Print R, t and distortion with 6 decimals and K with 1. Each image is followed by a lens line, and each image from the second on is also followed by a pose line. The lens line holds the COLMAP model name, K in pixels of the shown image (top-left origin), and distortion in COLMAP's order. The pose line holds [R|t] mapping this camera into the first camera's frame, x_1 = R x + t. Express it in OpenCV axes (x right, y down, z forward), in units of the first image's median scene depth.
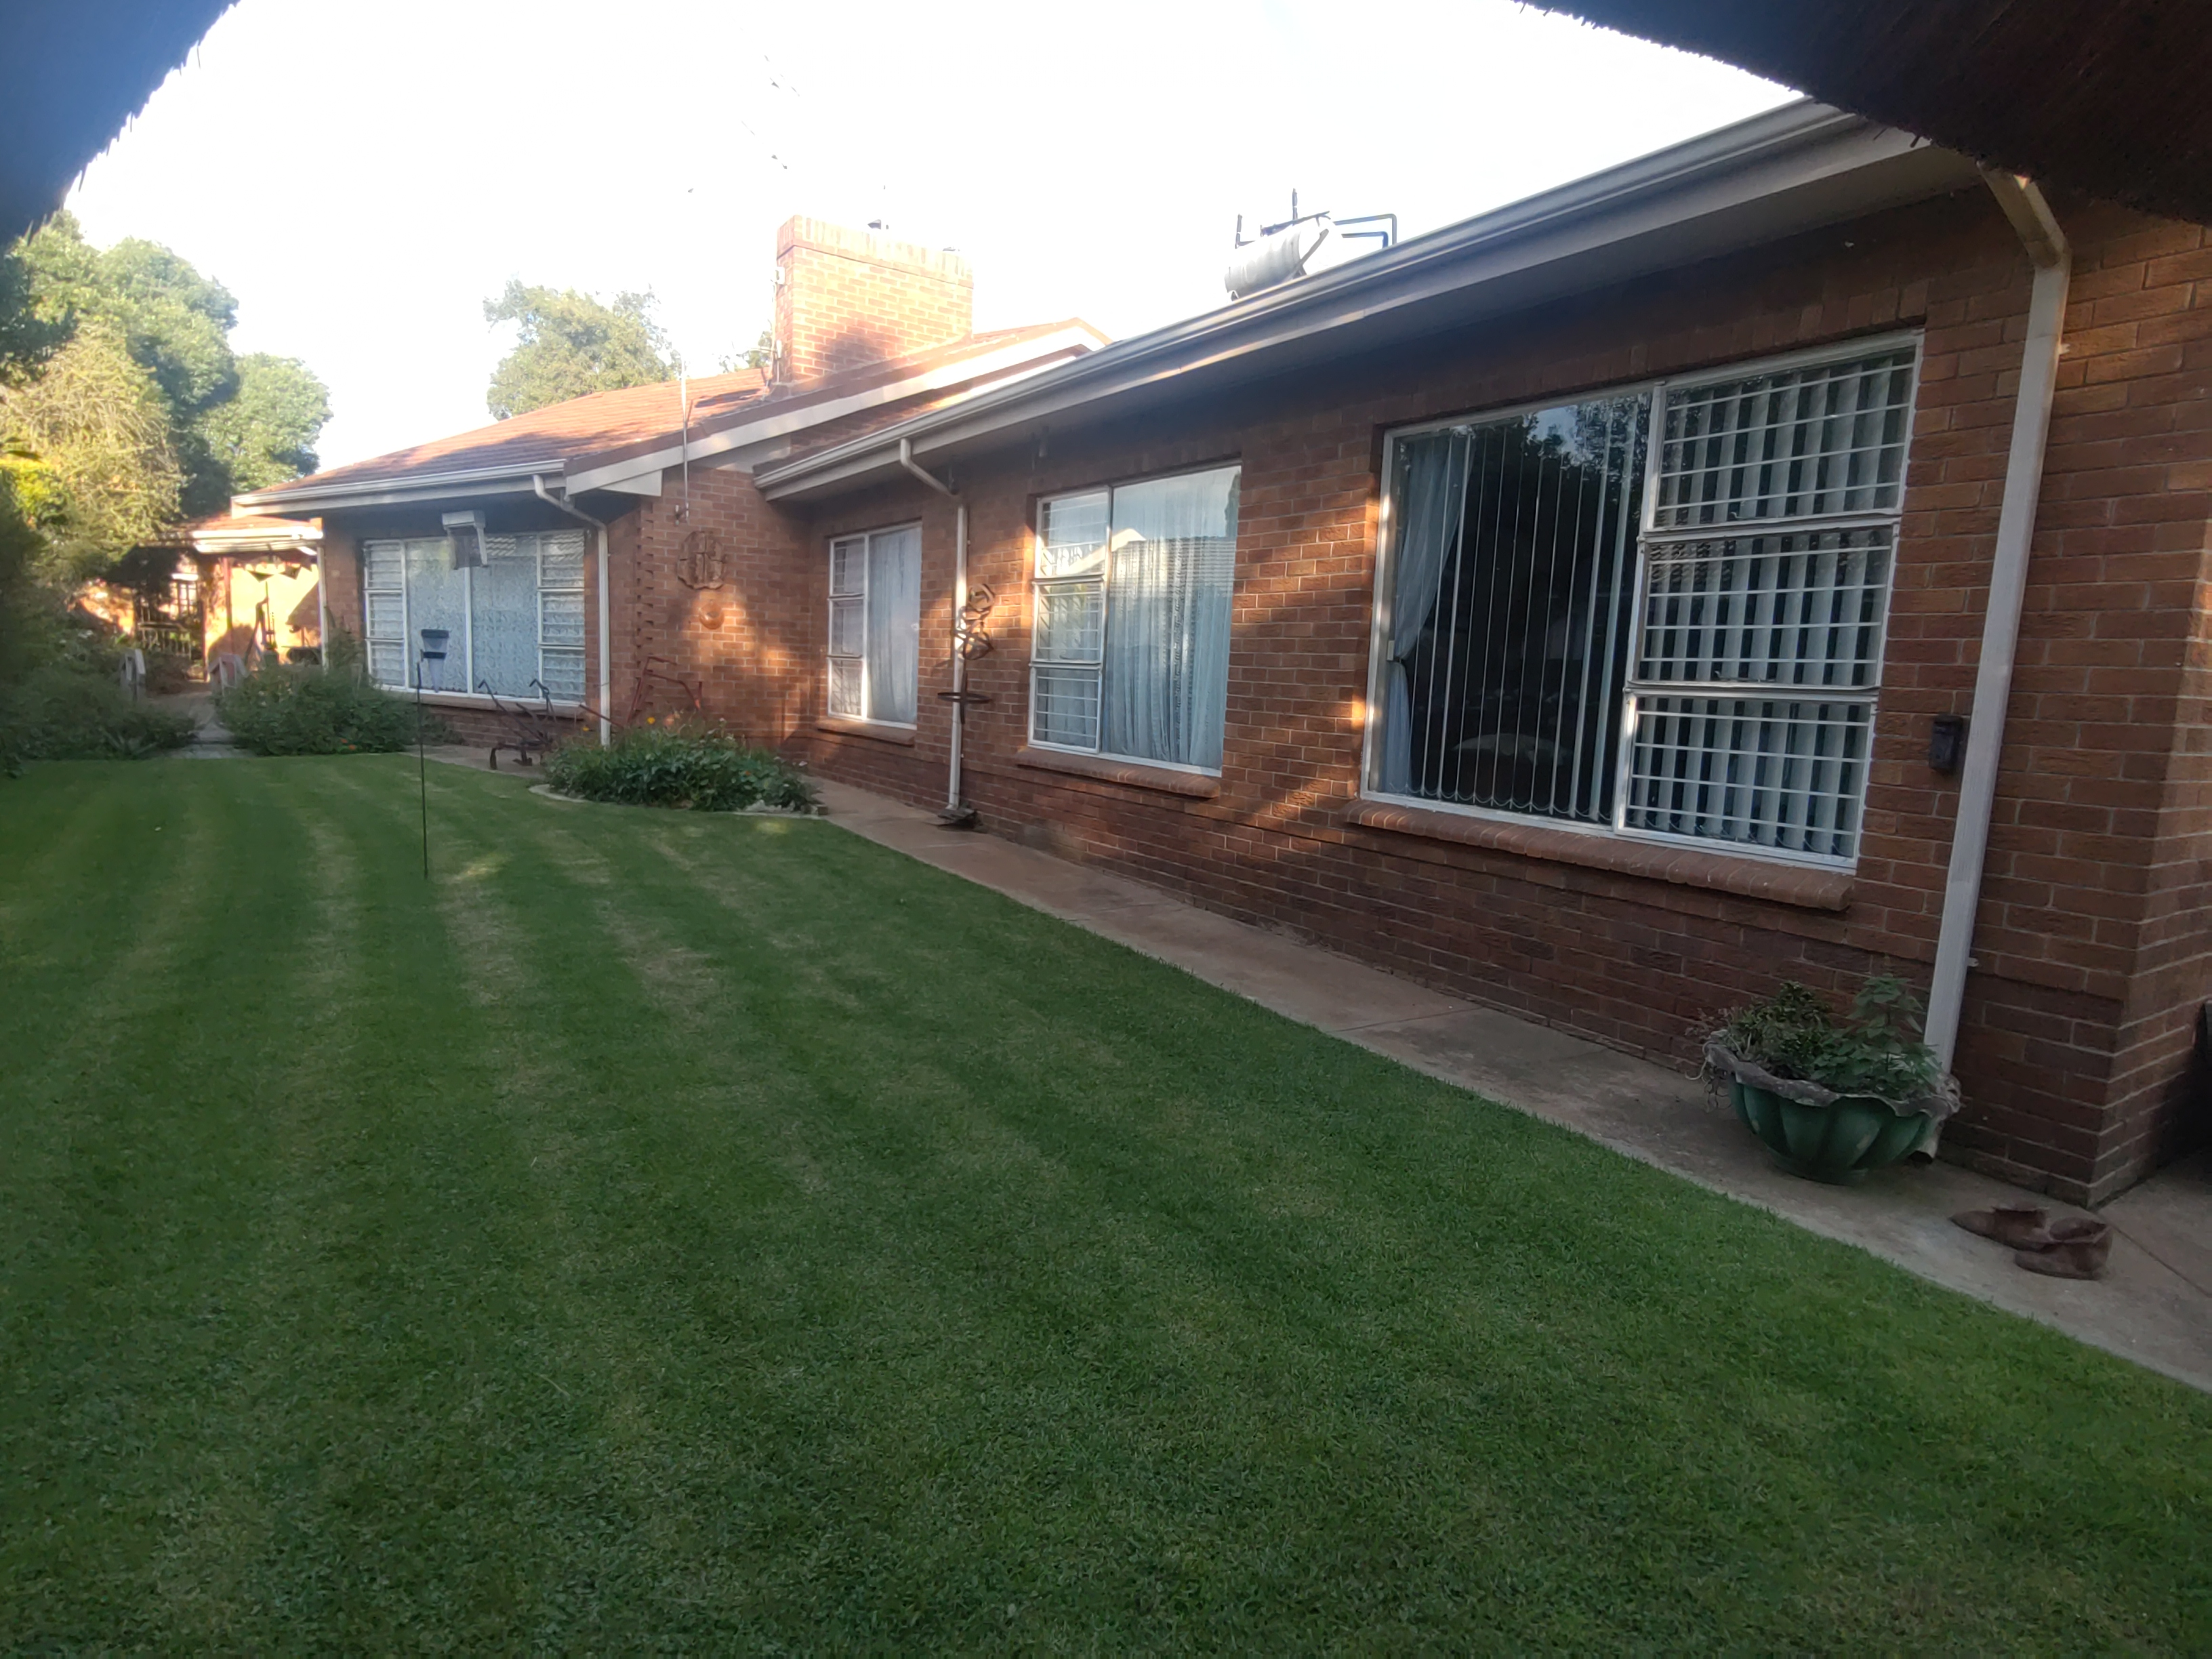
lens RADIAL K [[1210.2, 0, 1138.2], [0, 1210.2, 832.5], [0, 0, 1]] dist [-0.025168, 0.023769]
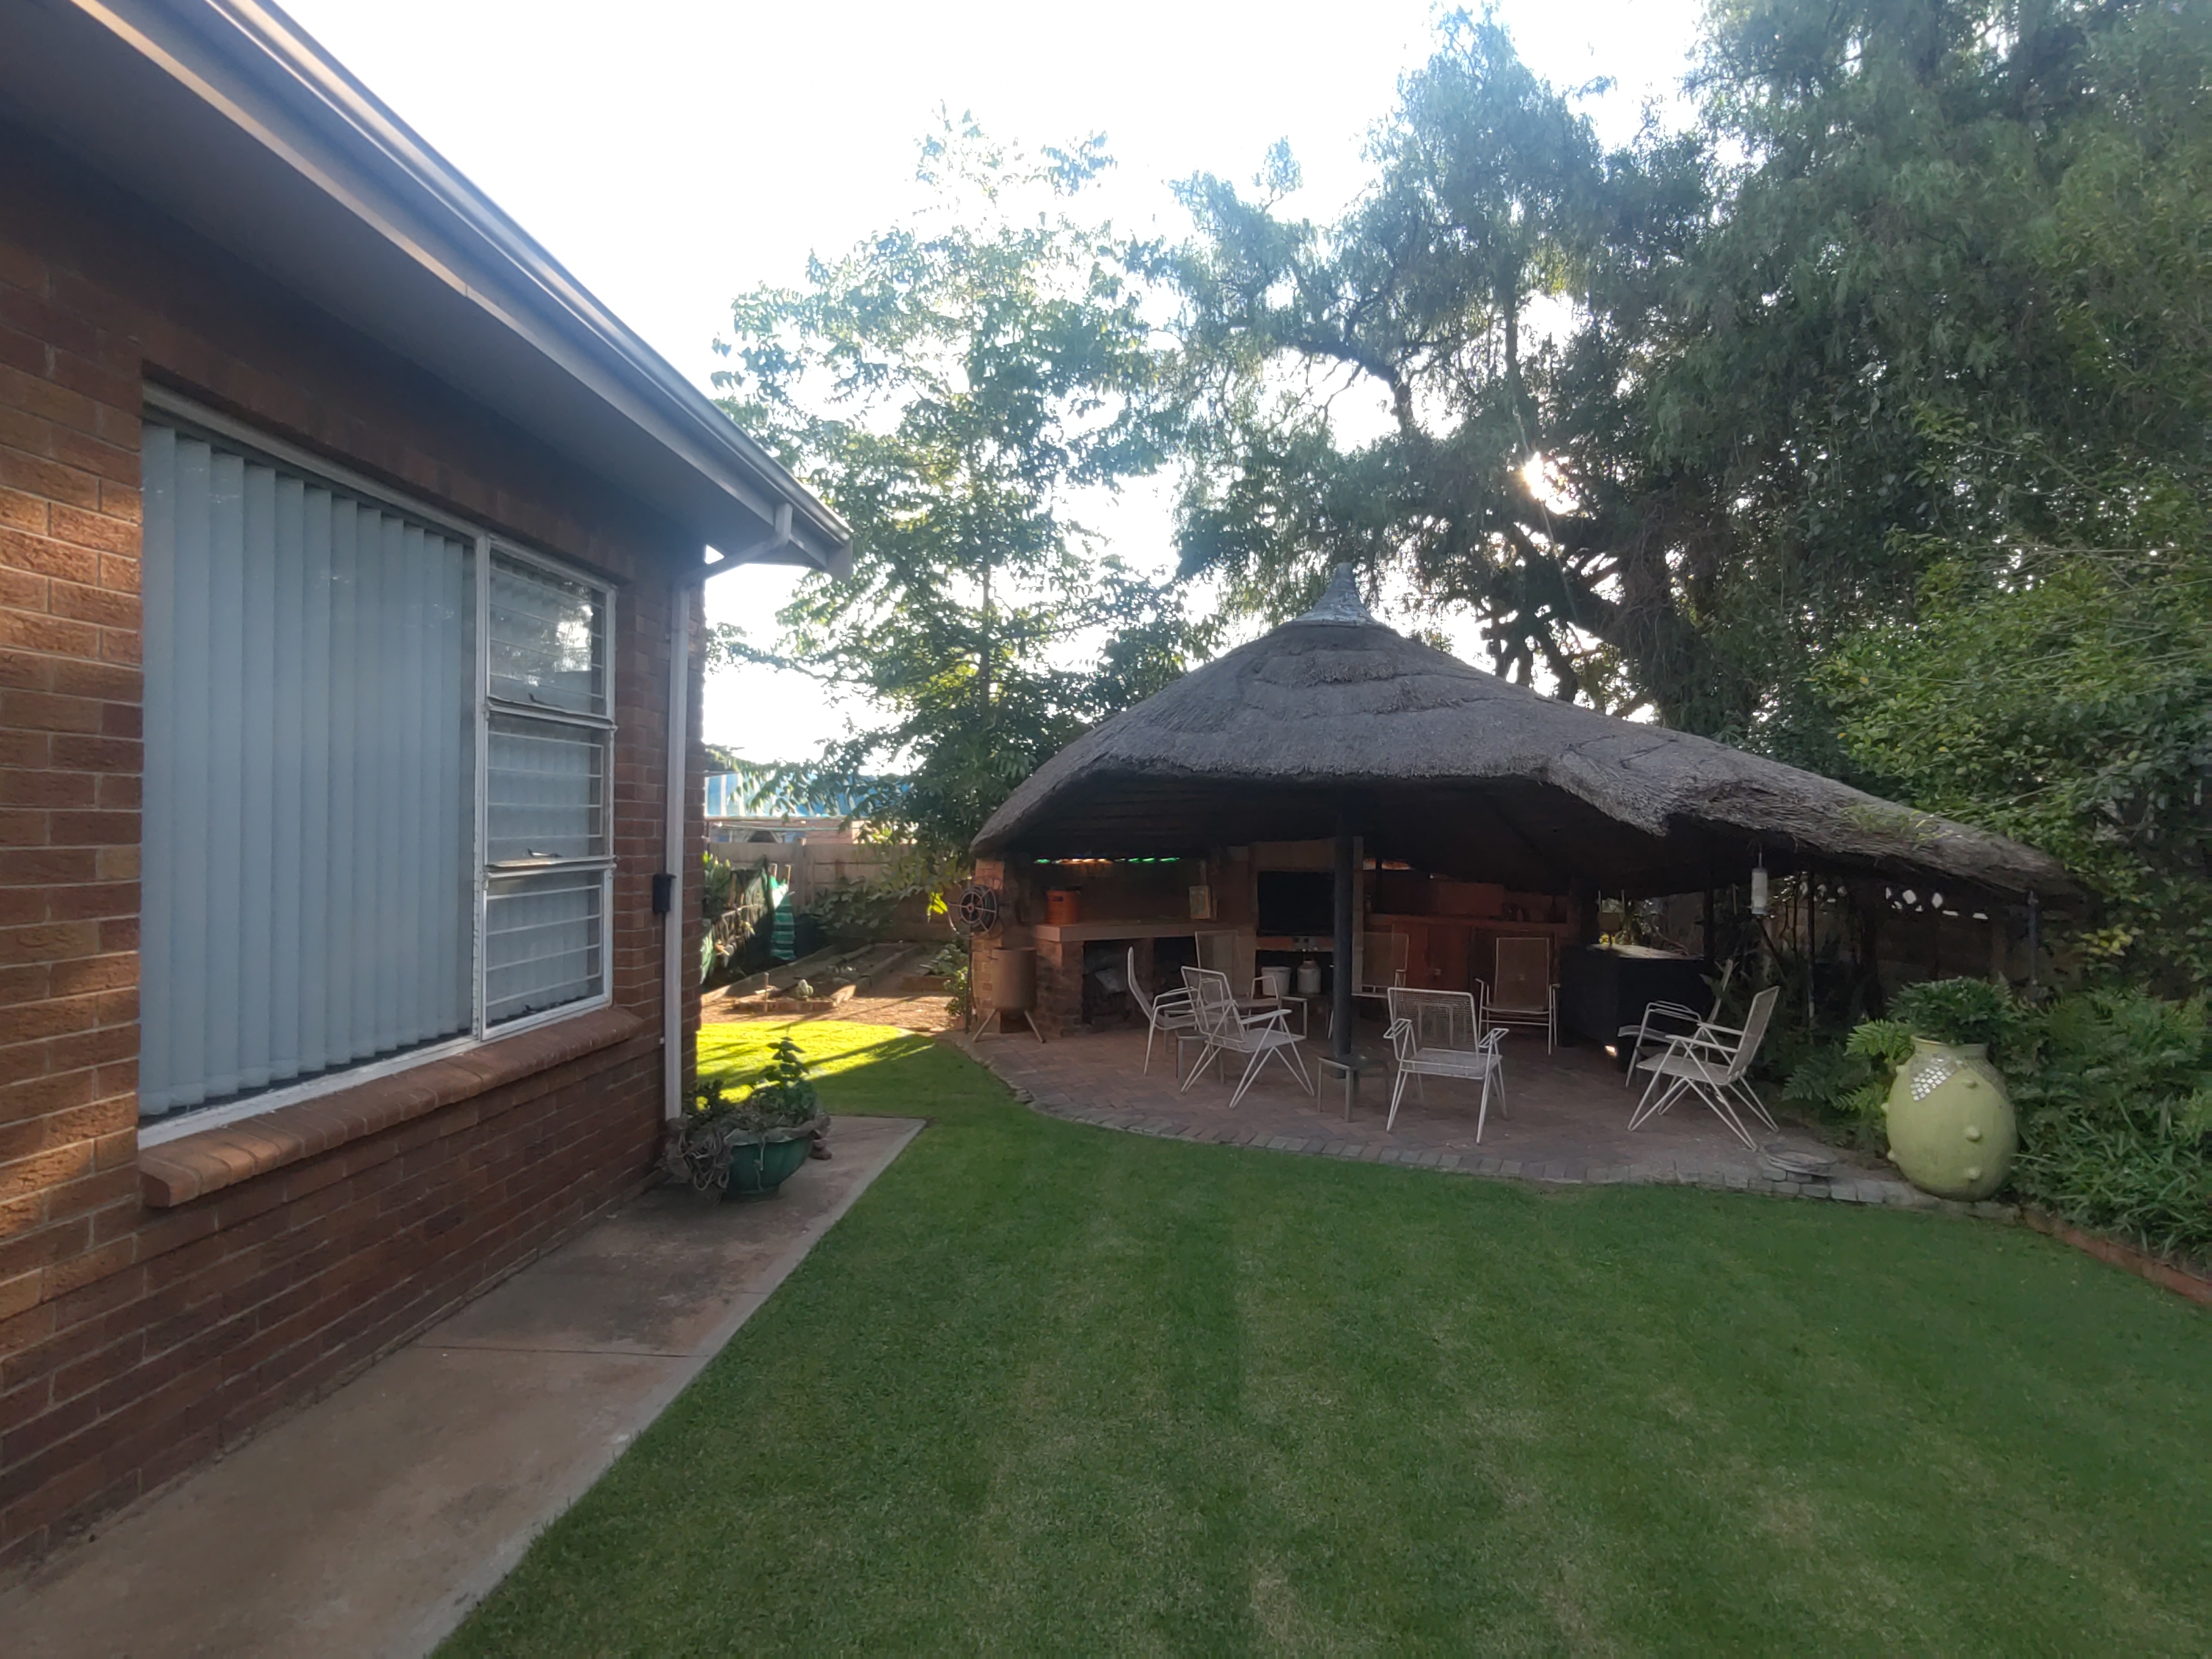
lens RADIAL K [[1199.4, 0, 1094.3], [0, 1199.4, 848.4], [0, 0, 1]] dist [-0.006413, 0.004797]
pose [[-0.783604, -0.065349, 0.617813, -0.264000], [0.030500, 0.989207, 0.143318, -0.138264], [-0.620511, 0.131148, -0.773154, 0.776169]]
